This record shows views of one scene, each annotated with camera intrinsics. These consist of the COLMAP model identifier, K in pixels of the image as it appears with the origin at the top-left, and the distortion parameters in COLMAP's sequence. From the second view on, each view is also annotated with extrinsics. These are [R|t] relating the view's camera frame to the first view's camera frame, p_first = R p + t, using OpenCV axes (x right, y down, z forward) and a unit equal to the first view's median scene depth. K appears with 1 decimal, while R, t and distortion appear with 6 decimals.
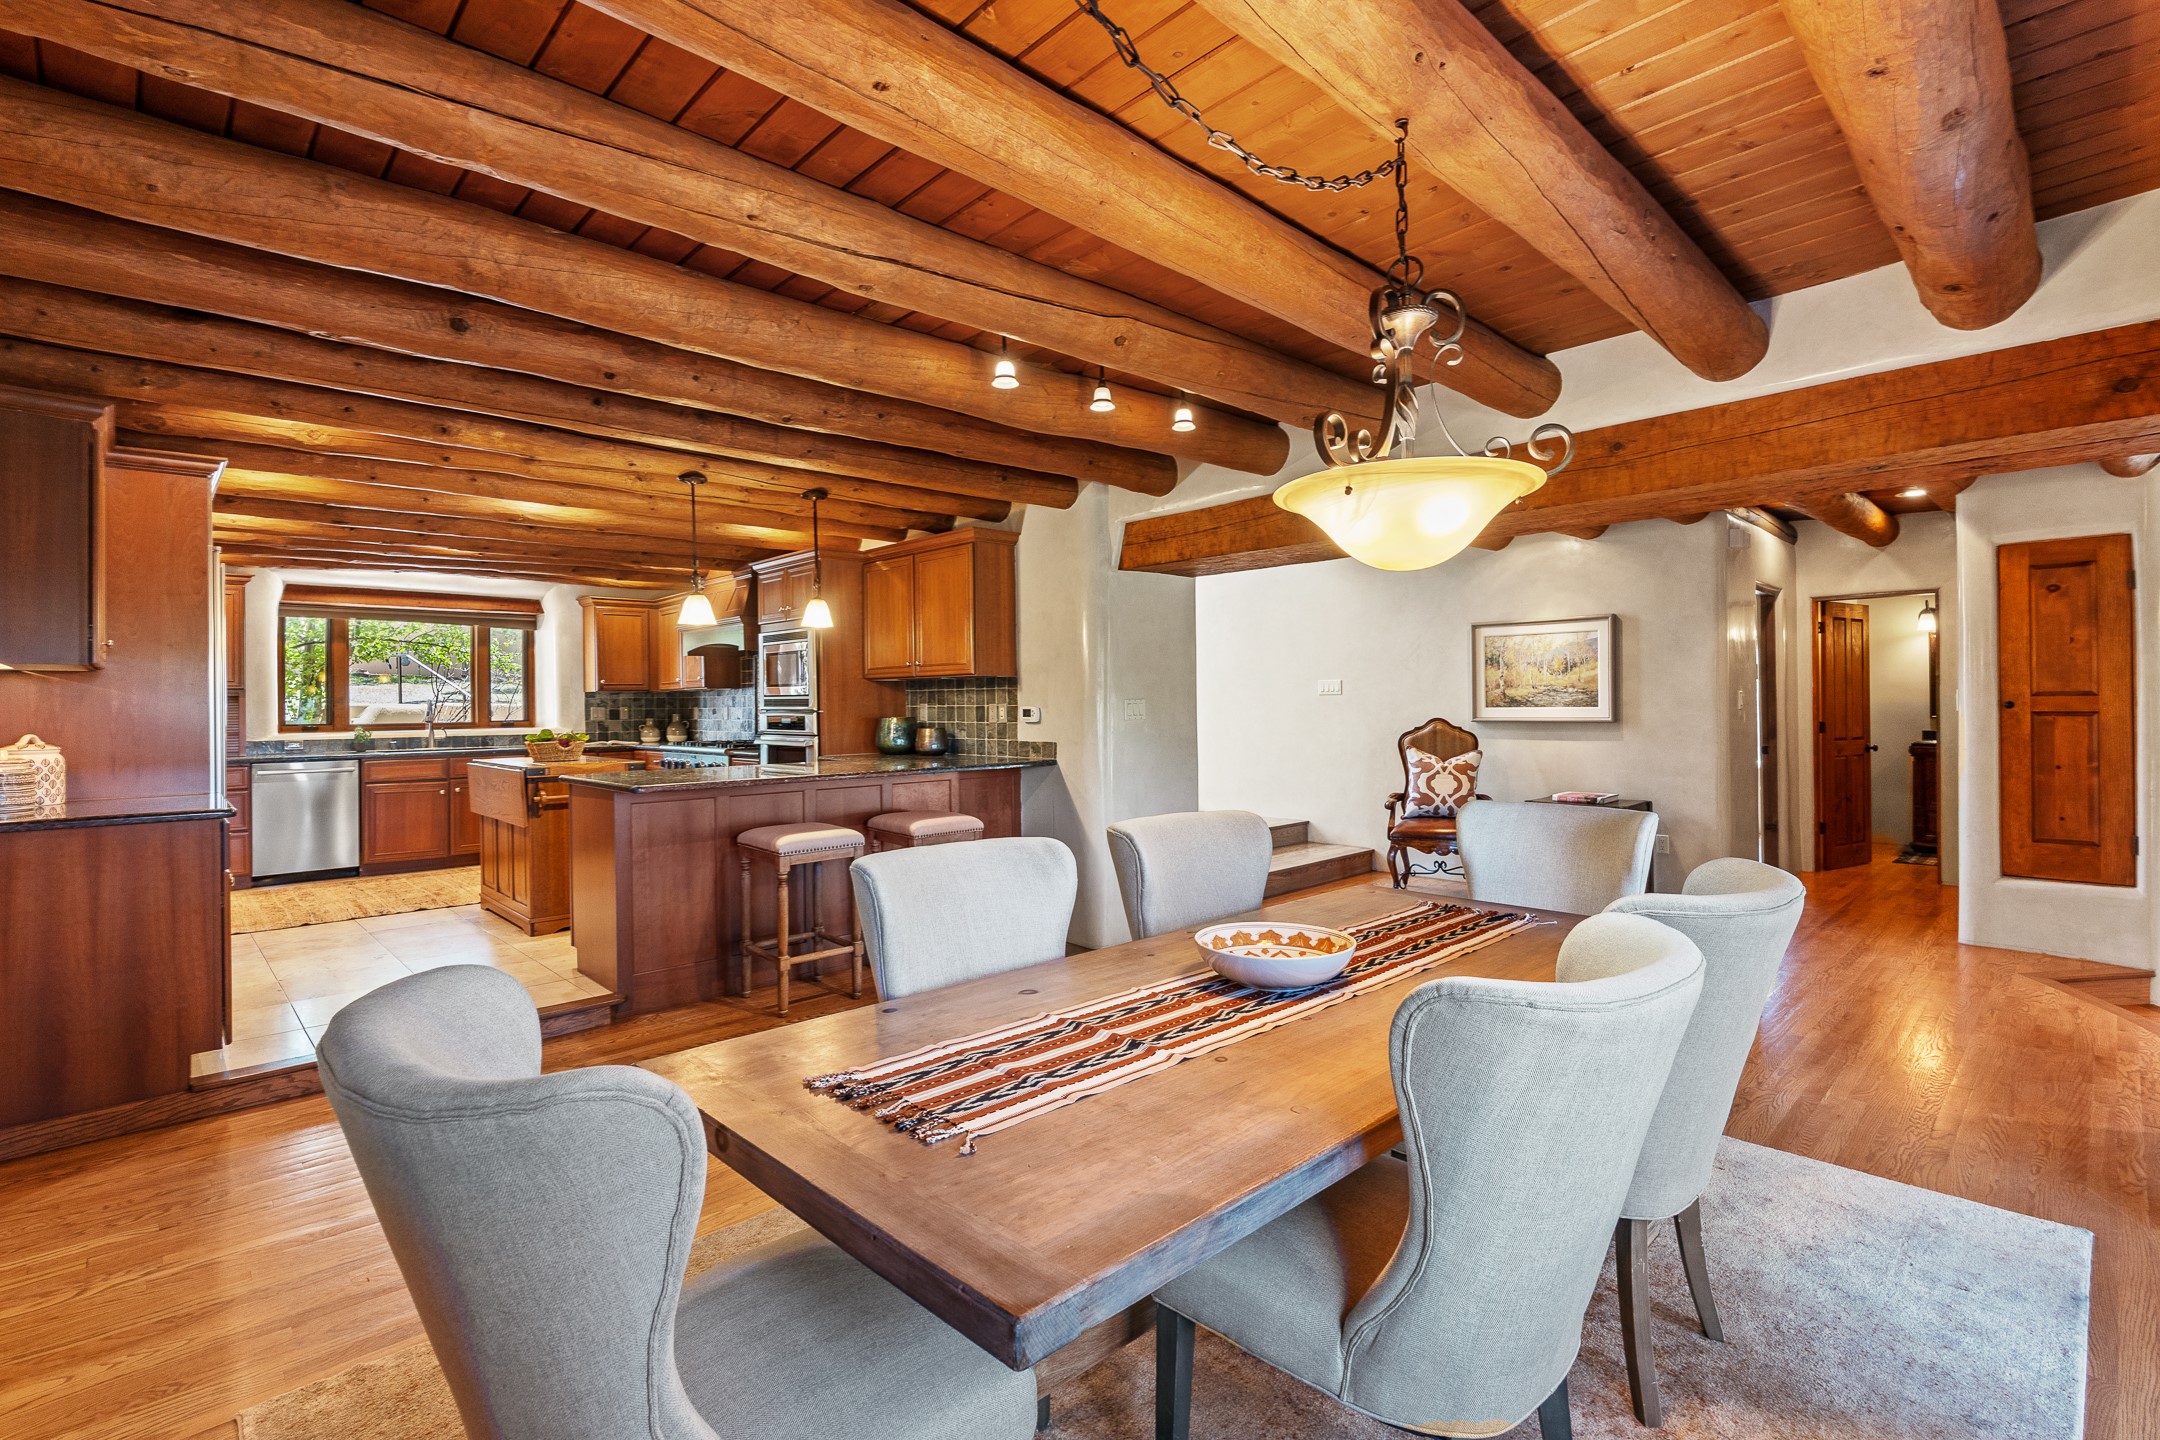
lens RADIAL K [[982.8, 0, 1101.0], [0, 982.8, 702.5], [0, 0, 1]] dist [-0.016303, 0.005365]
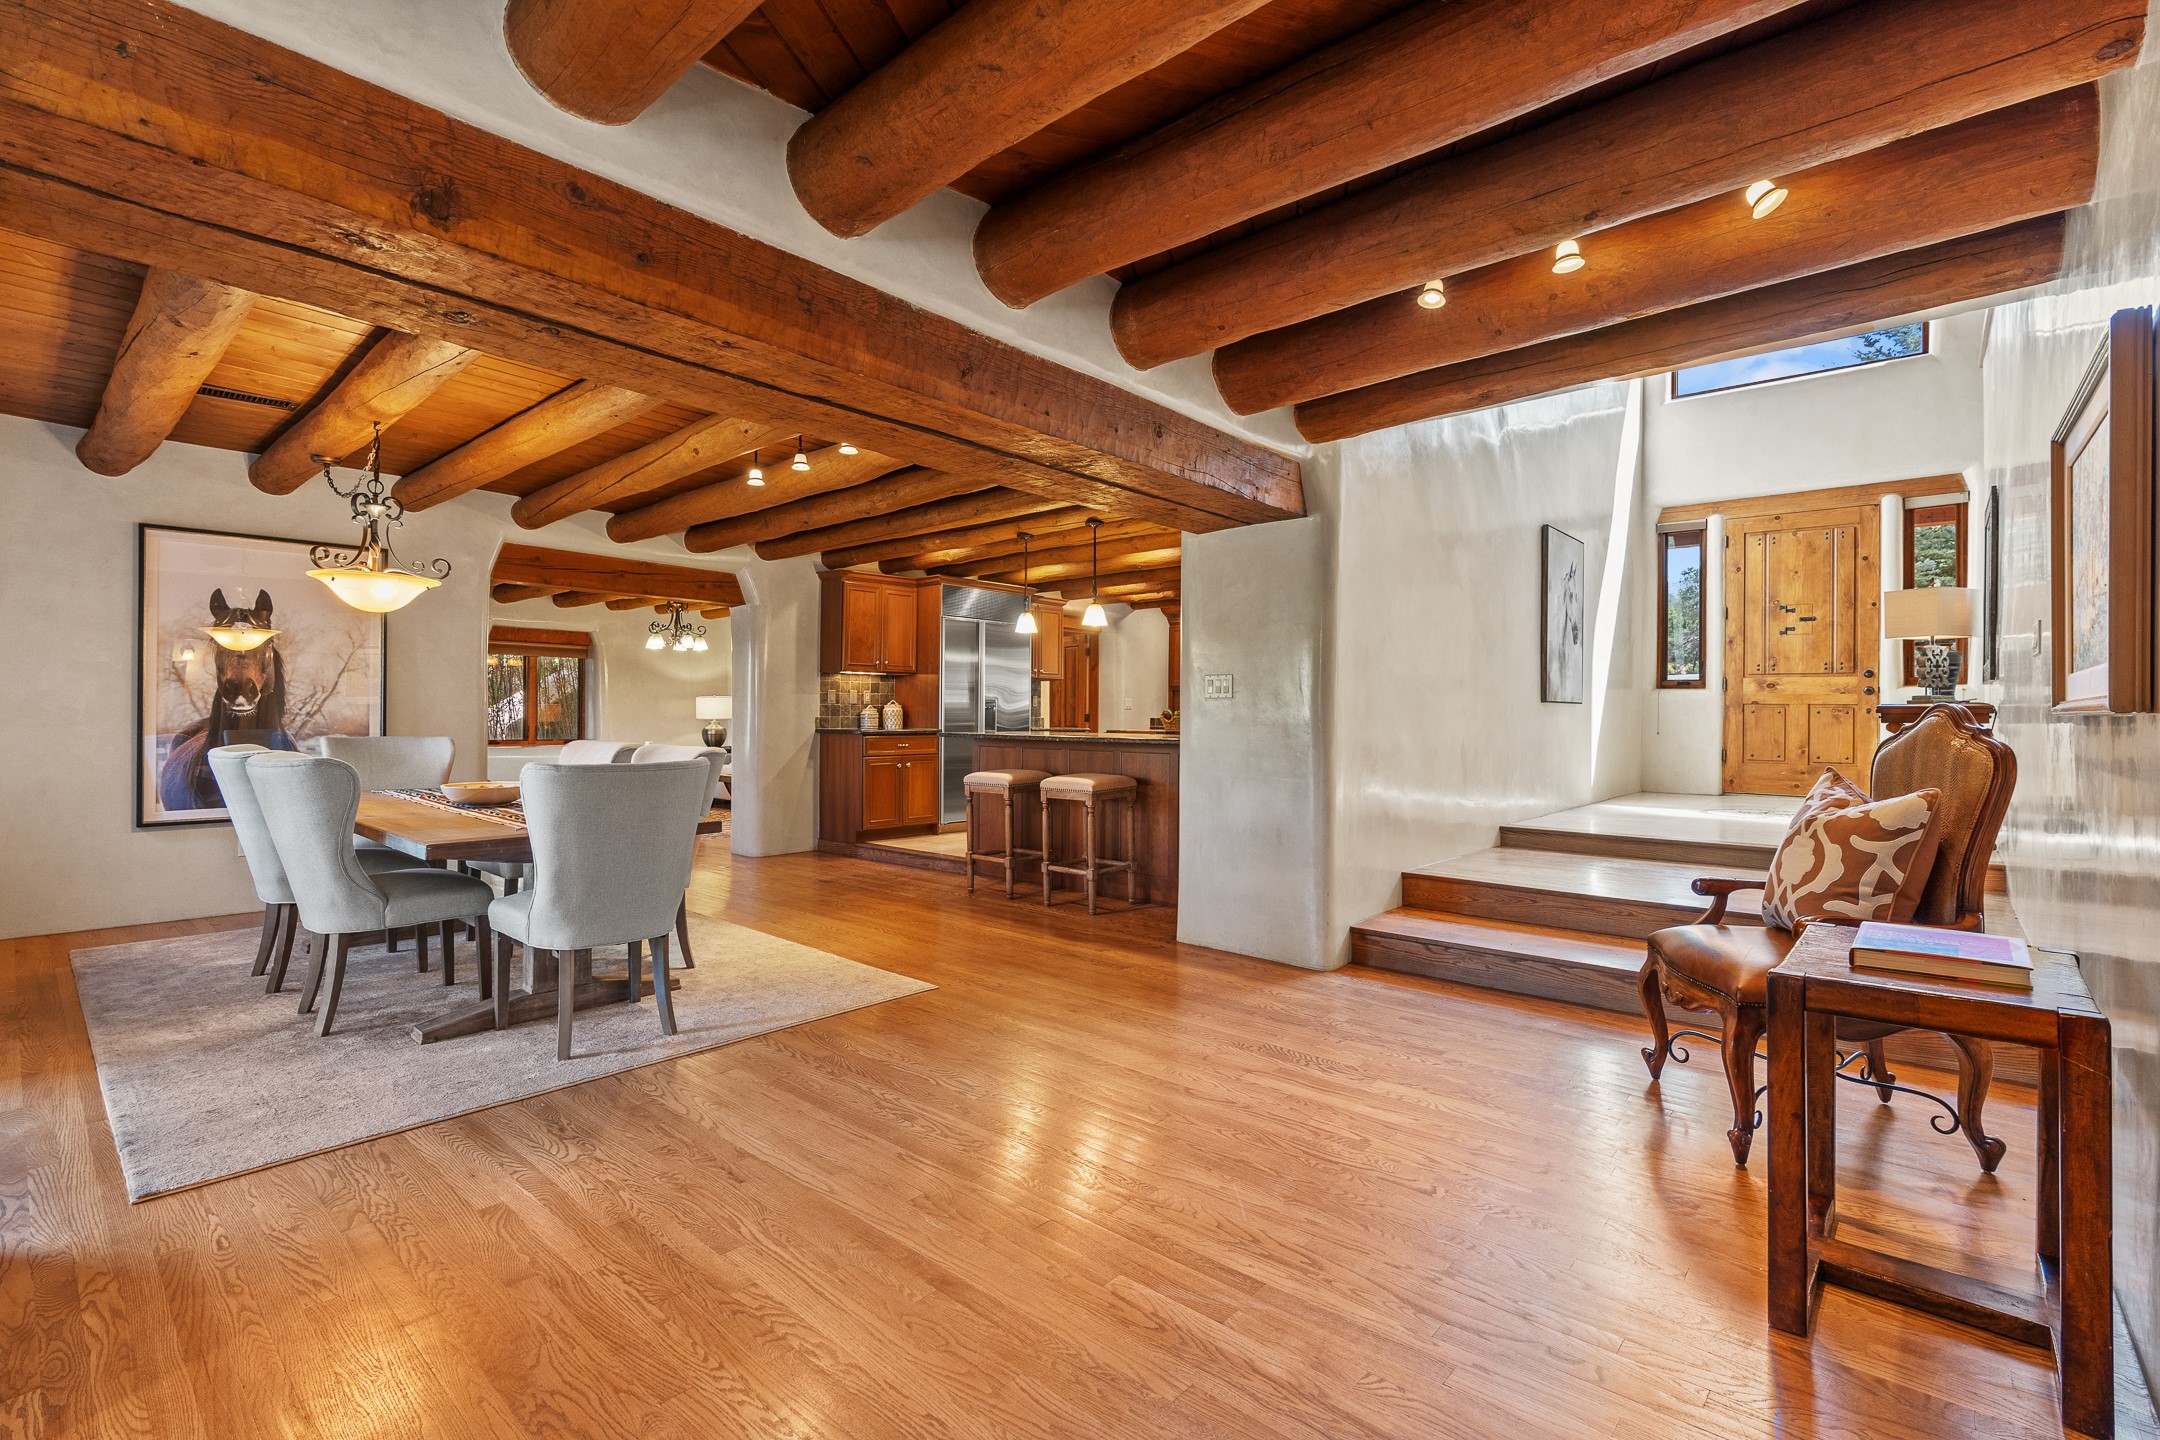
lens RADIAL K [[982.8, 0, 1082.2], [0, 982.8, 710.4], [0, 0, 1]] dist [-0.016303, 0.005365]
pose [[0.068937, 0.006936, -0.997597, 0.788864], [-0.008131, 0.999947, 0.006390, 0.021135], [0.997588, 0.007671, 0.068989, 0.707590]]
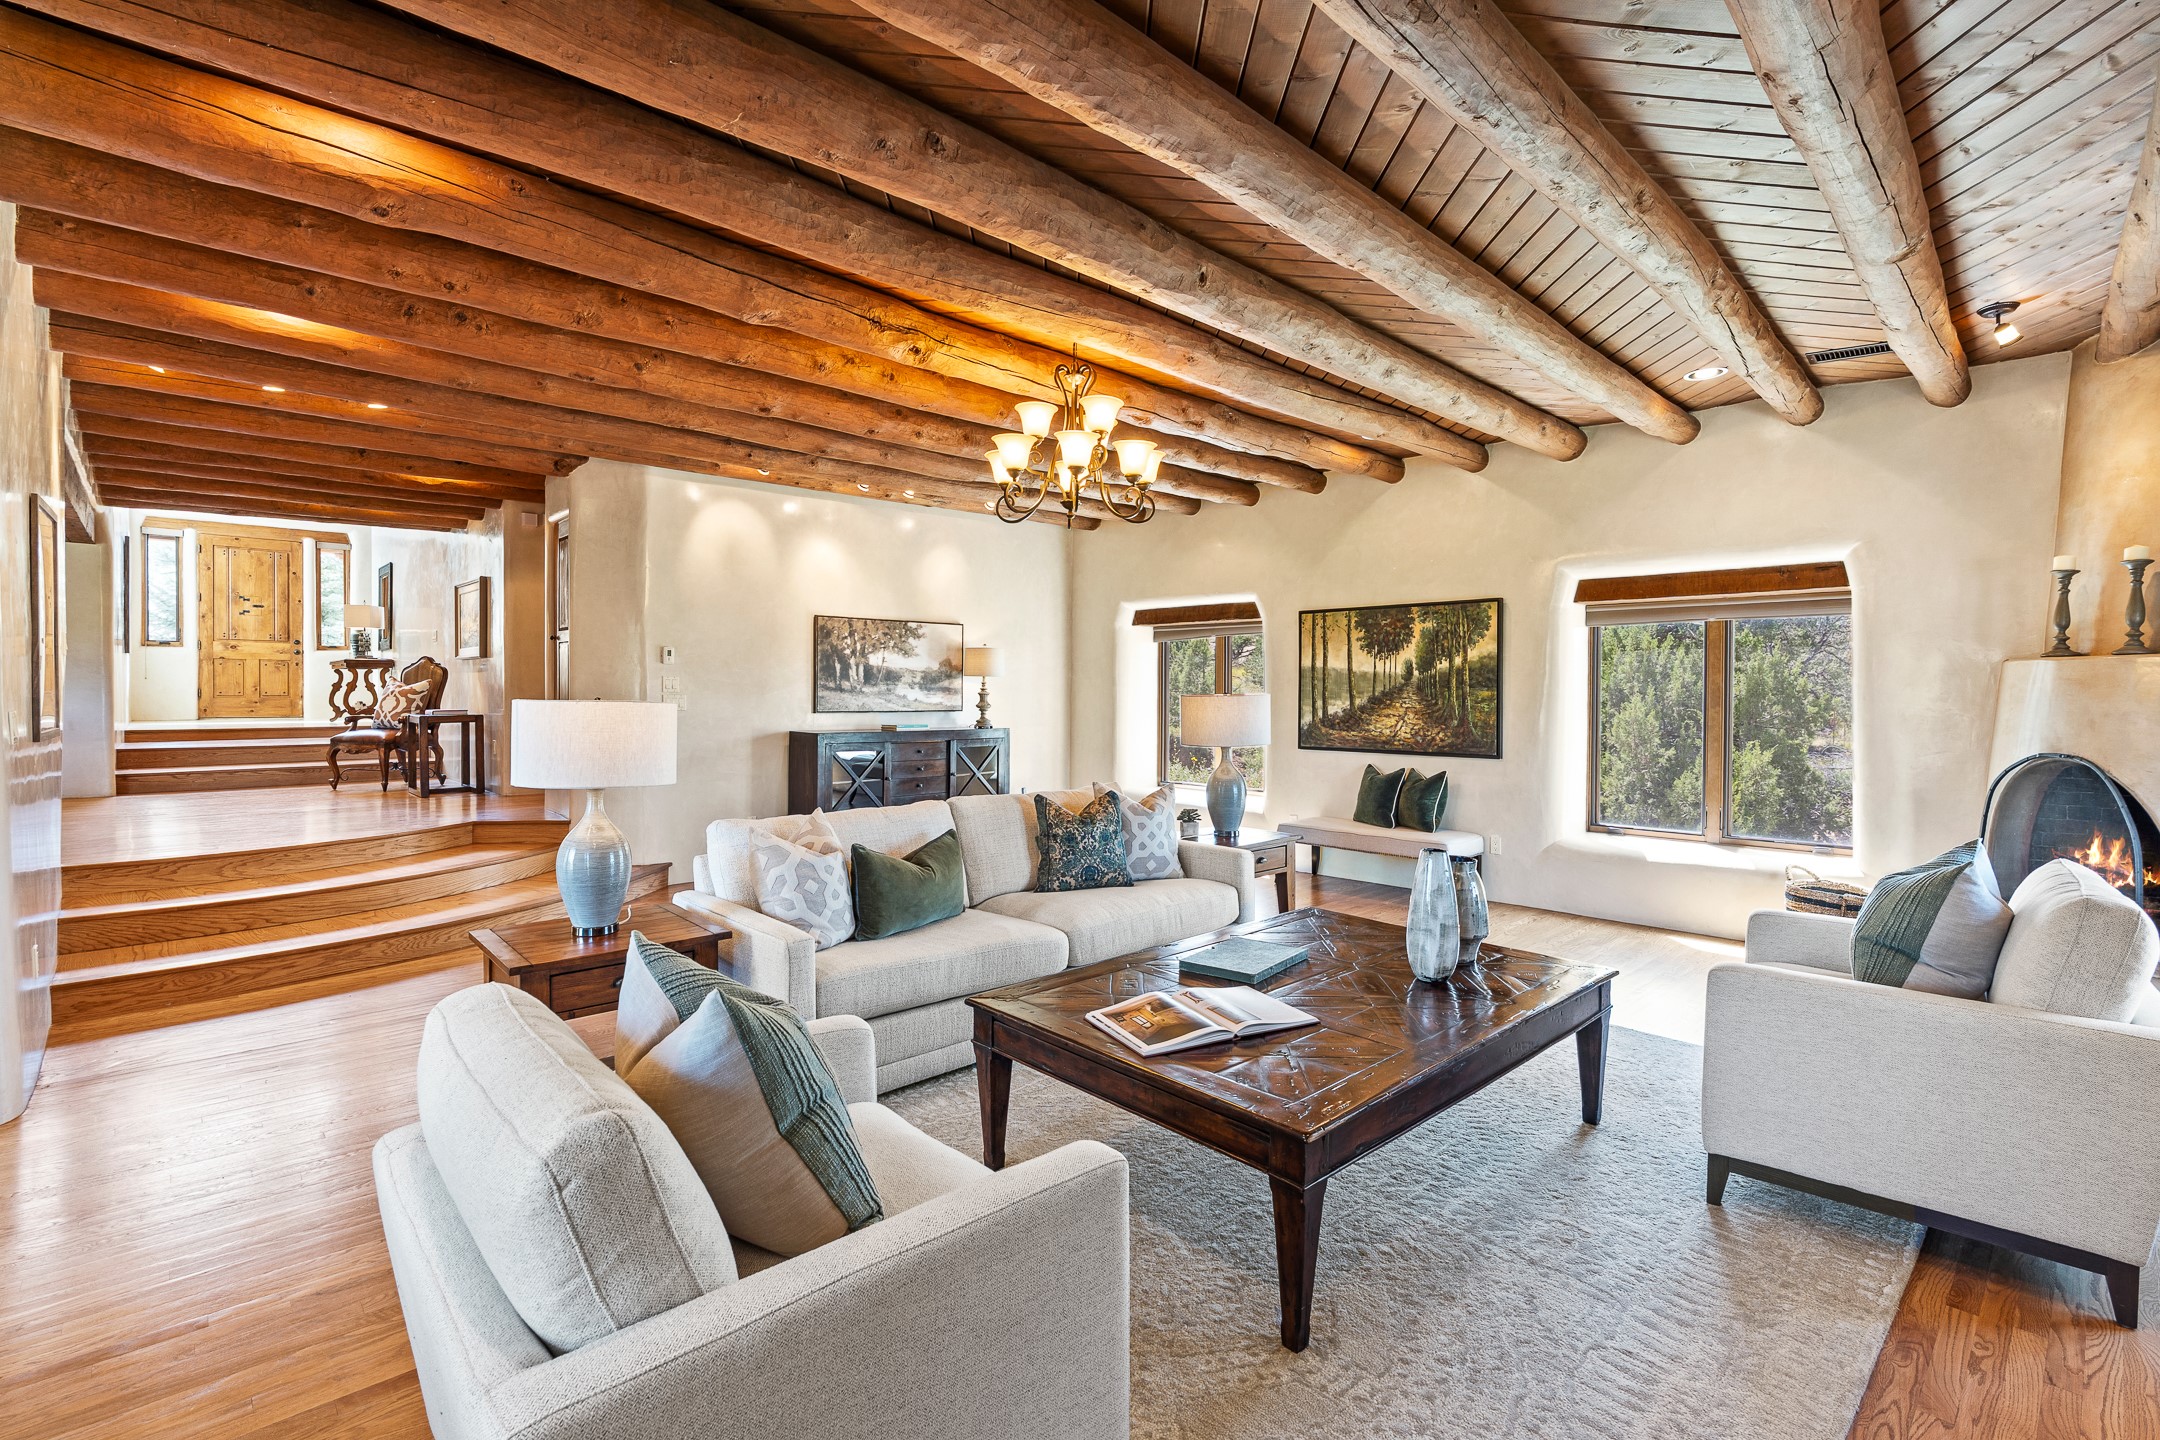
lens RADIAL K [[982.8, 0, 1112.4], [0, 982.8, 703.5], [0, 0, 1]] dist [-0.016303, 0.005365]
pose [[0.999800, 0.015222, -0.012941, 1.438493], [-0.015057, 0.999806, 0.012717, 0.054756], [0.013132, -0.012520, 0.999835, -0.339380]]
